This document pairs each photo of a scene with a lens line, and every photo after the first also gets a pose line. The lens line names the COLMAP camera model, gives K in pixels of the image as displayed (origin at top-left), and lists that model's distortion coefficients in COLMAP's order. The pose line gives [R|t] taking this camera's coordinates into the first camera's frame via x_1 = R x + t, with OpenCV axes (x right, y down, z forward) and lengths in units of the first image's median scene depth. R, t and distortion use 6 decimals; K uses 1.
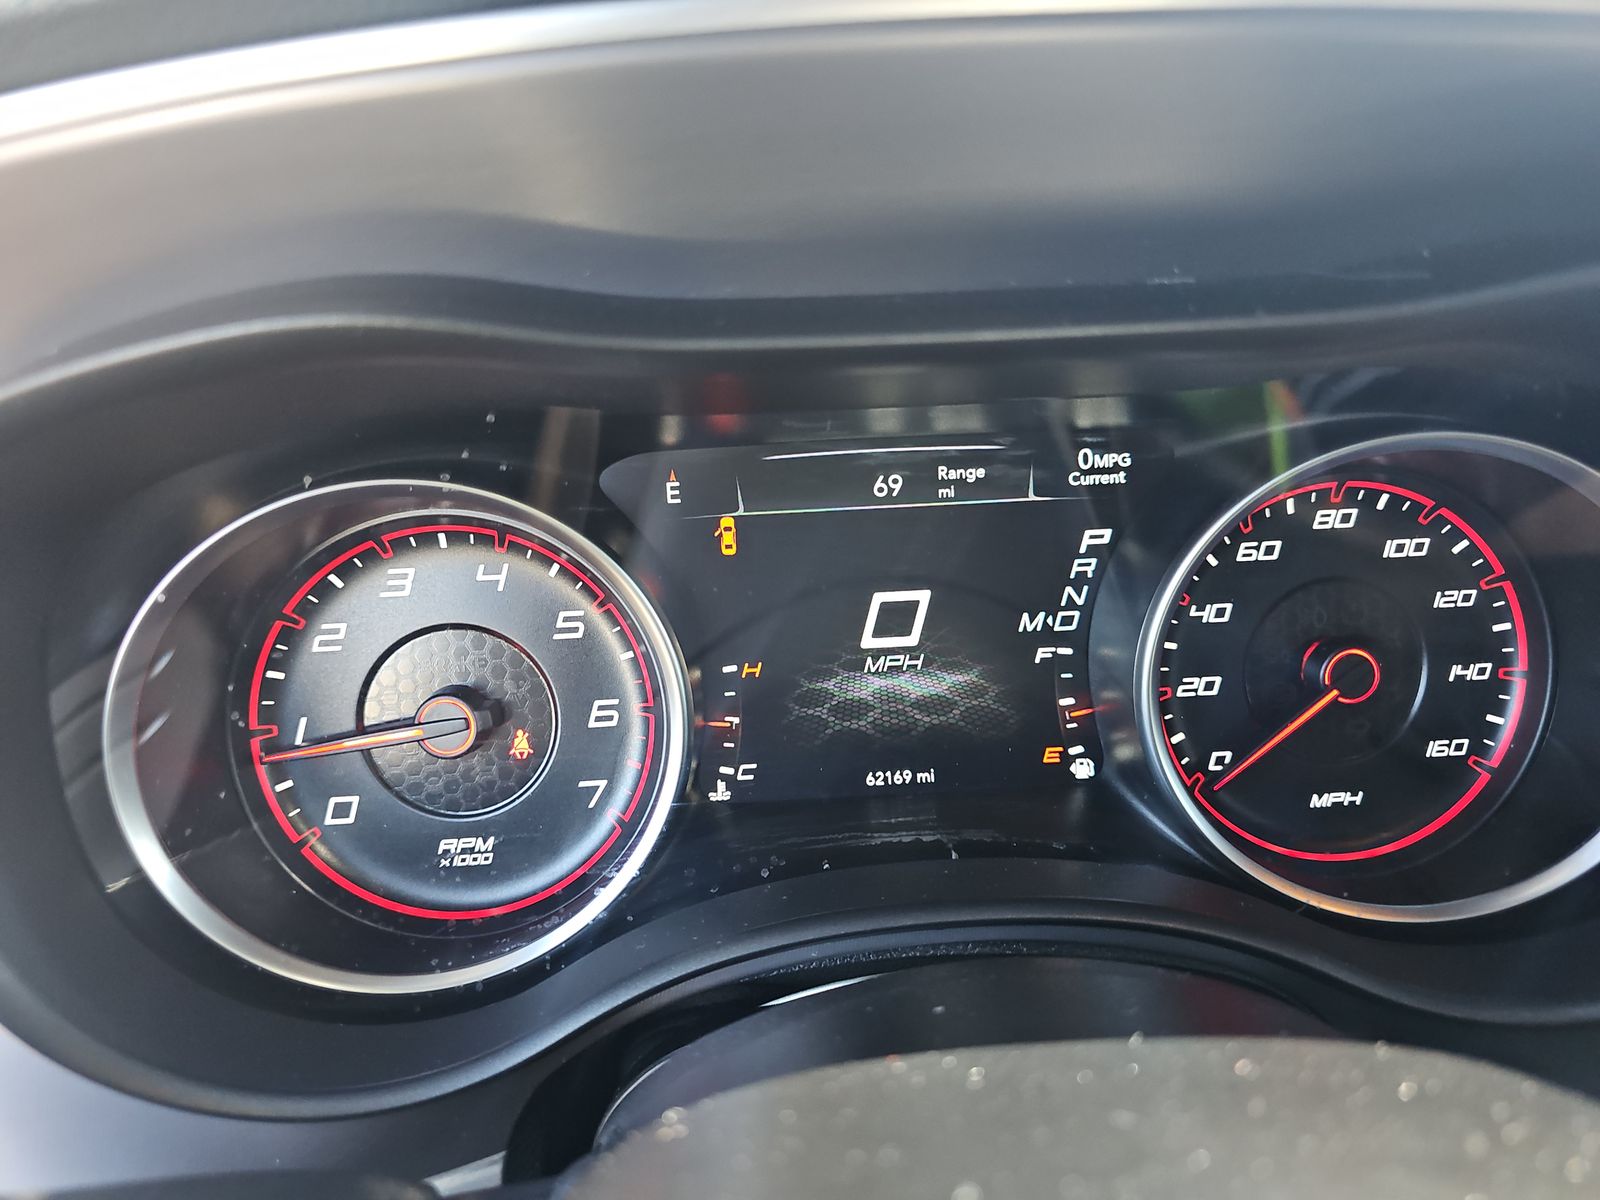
lens RADIAL K [[1220.8, 0, 800.0], [0, 1220.8, 600.0], [0, 0, 1]] dist [-0.032104, -0.003319]
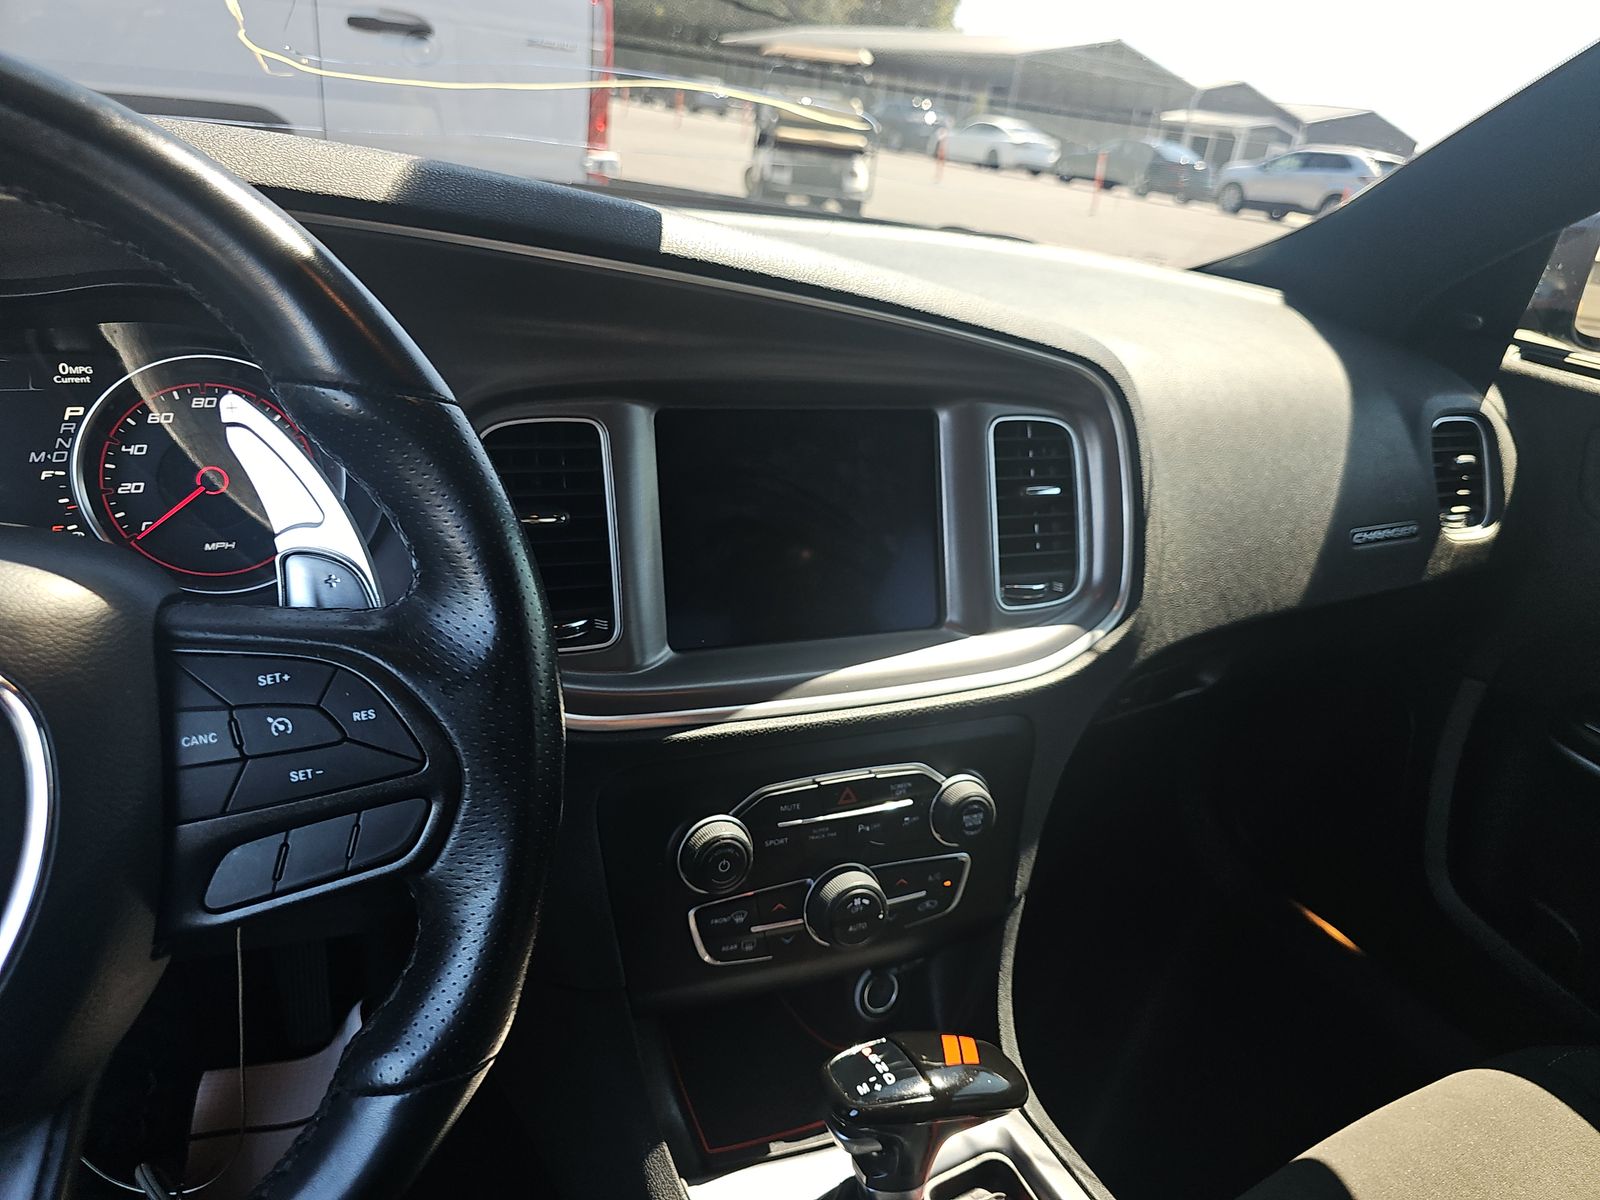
lens RADIAL K [[1097.5, 0, 802.6], [0, 1097.5, 591.8], [0, 0, 1]] dist [0.046680, -0.048488]
pose [[0.906547, -0.046210, 0.419568, 0.548744], [0.029711, 0.998510, 0.045777, 0.187095], [-0.421058, -0.029033, 0.906569, -1.061271]]
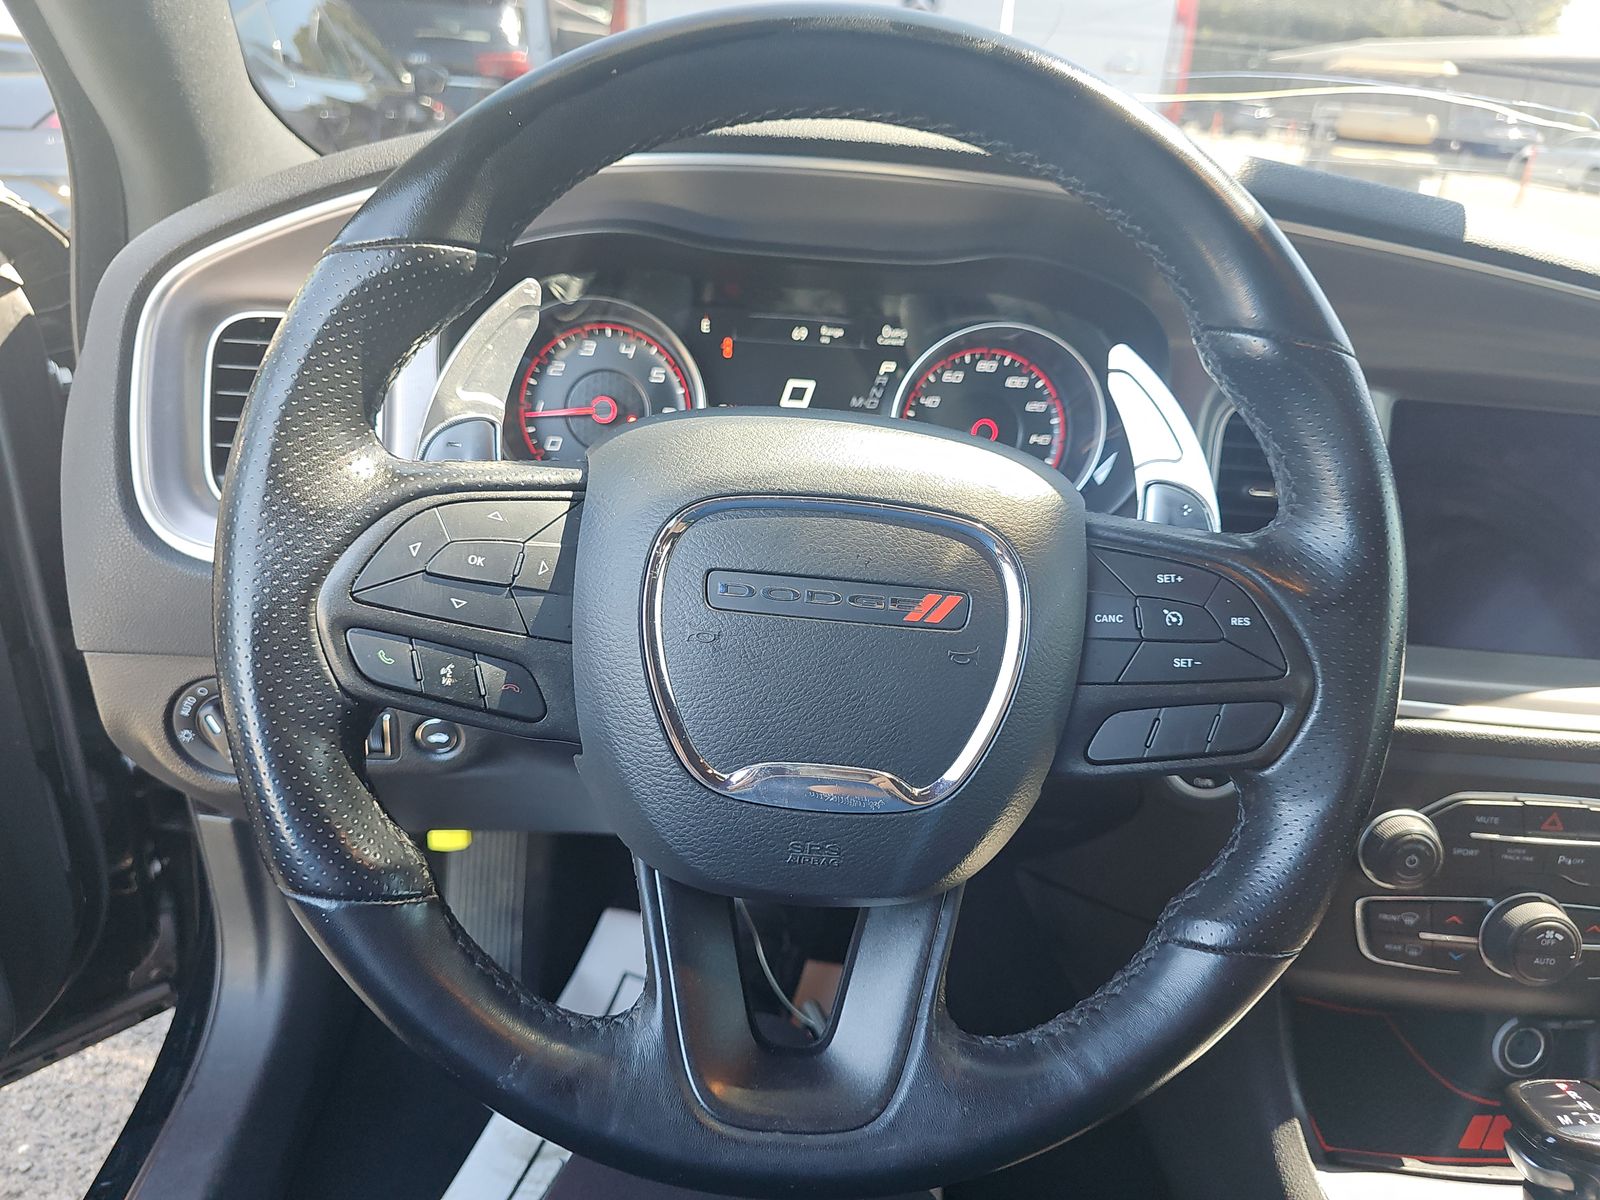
lens RADIAL K [[1097.5, 0, 802.6], [0, 1097.5, 591.8], [0, 0, 1]] dist [0.046680, -0.048488]
pose [[0.994100, 0.097762, 0.046983, 0.028090], [-0.099430, 0.994443, 0.034589, 0.325731], [-0.043340, -0.039057, 0.998297, -1.119804]]
